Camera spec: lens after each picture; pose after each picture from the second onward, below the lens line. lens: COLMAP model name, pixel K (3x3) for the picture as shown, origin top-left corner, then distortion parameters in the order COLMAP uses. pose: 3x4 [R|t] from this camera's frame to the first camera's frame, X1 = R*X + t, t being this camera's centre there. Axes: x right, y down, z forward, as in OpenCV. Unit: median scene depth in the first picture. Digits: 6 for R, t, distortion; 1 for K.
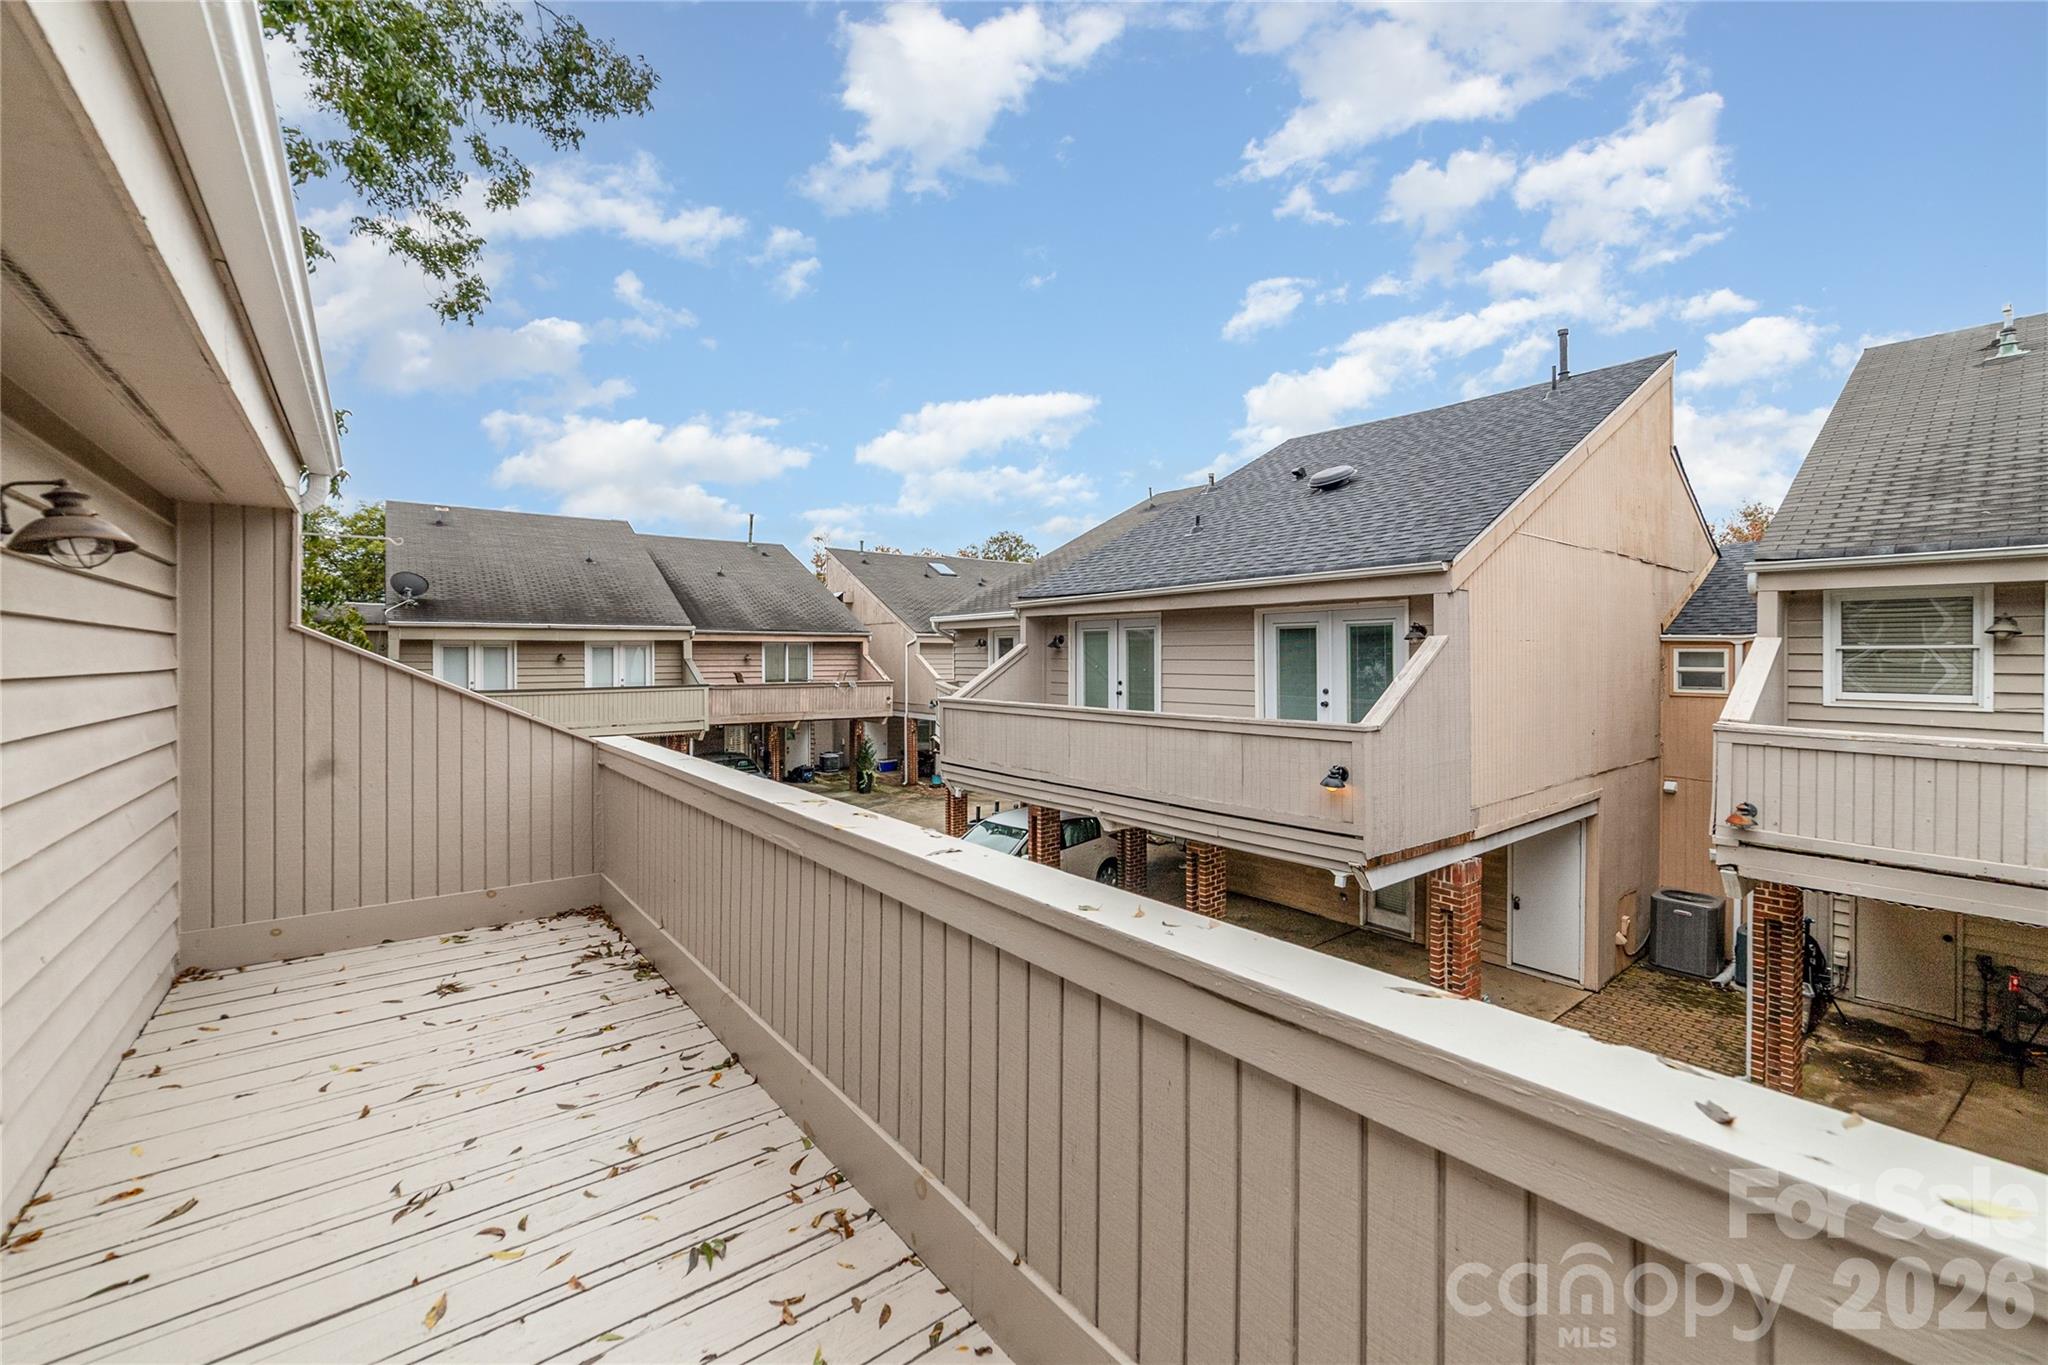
lens RADIAL K [[830.3, 0, 1024.0], [0, 830.3, 662.2], [0, 0, 1]] dist [-0.000069, -0.000158]
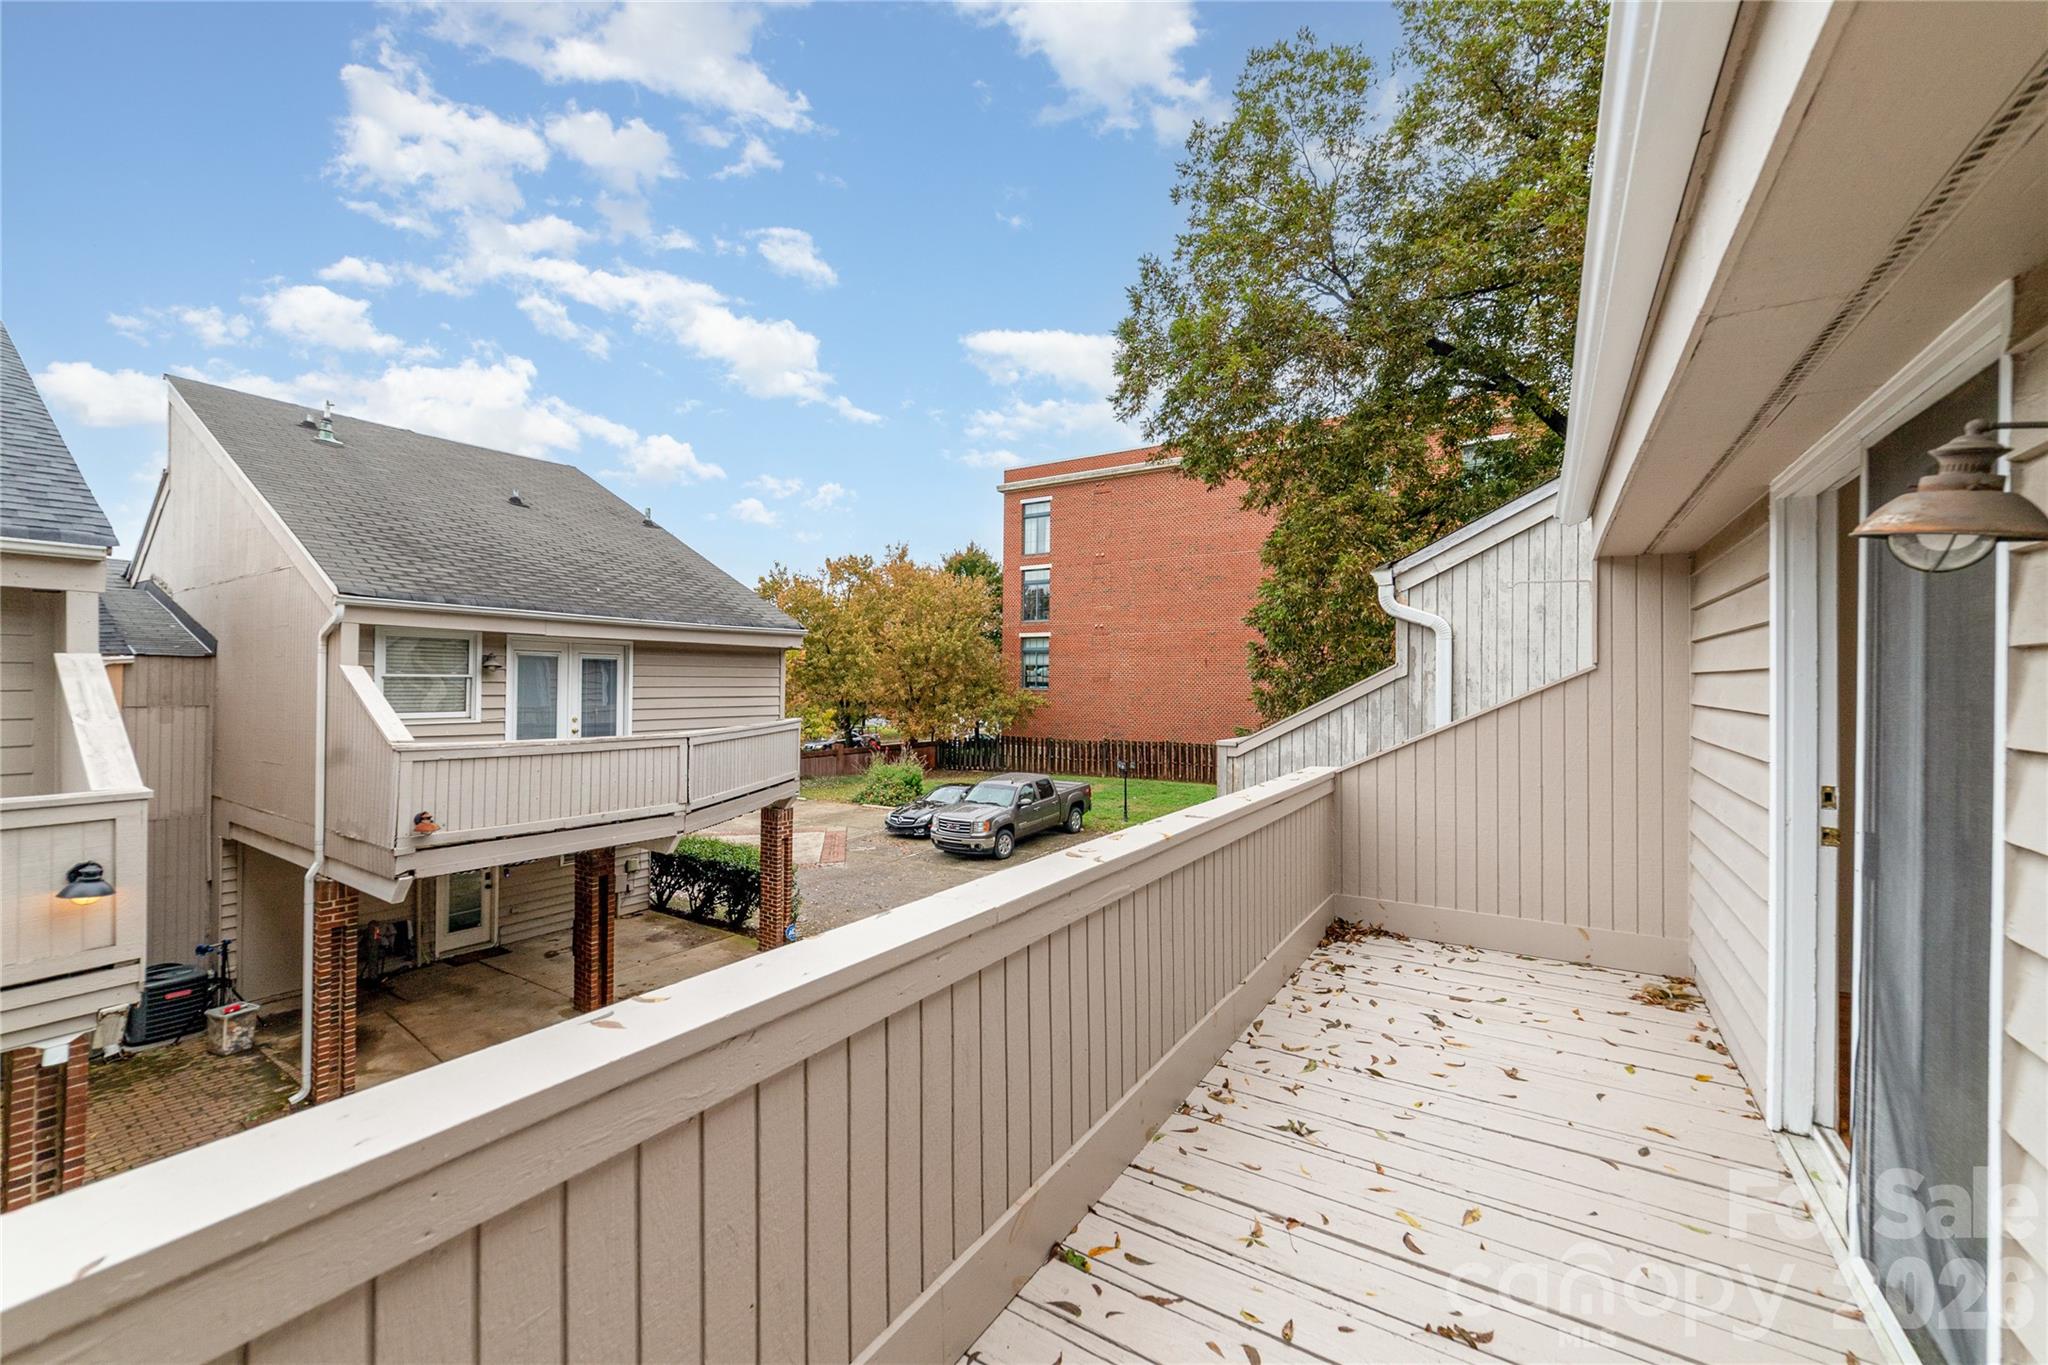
lens RADIAL K [[827.9, 0, 1024.0], [0, 827.9, 682.5], [0, 0, 1]] dist [0.018317, 0.000073]
pose [[-0.332594, -0.007071, 0.943044, -0.737393], [0.005601, 0.999939, 0.009473, -0.024724], [-0.943054, 0.008433, -0.332534, 0.905582]]
